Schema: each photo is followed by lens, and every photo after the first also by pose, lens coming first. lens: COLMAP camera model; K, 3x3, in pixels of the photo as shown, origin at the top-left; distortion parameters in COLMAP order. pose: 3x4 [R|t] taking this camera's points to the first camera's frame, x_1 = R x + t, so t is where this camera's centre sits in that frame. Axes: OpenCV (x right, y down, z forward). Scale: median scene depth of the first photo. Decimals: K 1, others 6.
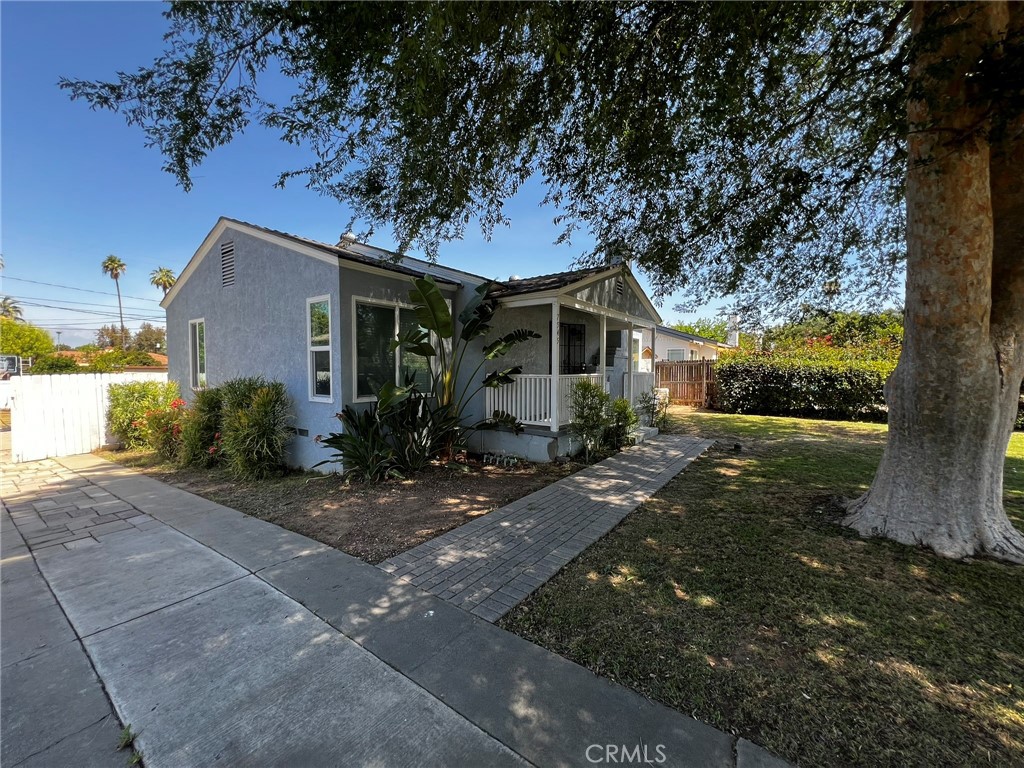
lens RADIAL K [[409.5, 0, 513.4], [0, 409.5, 386.2], [0, 0, 1]] dist [-0.002241, 0.001104]
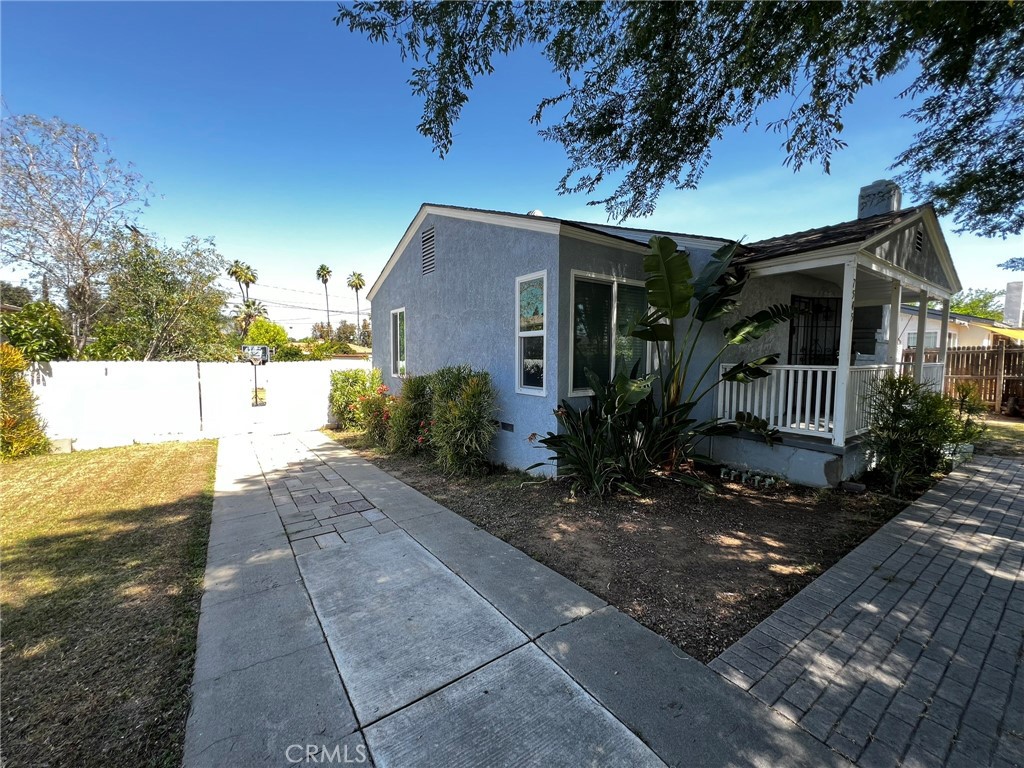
lens RADIAL K [[409.5, 0, 513.4], [0, 409.5, 386.2], [0, 0, 1]] dist [-0.002241, 0.001104]
pose [[0.944087, 0.025698, -0.328694, -0.210733], [-0.016412, 0.999385, 0.030994, -0.006061], [0.329289, -0.023866, 0.943928, 0.151853]]
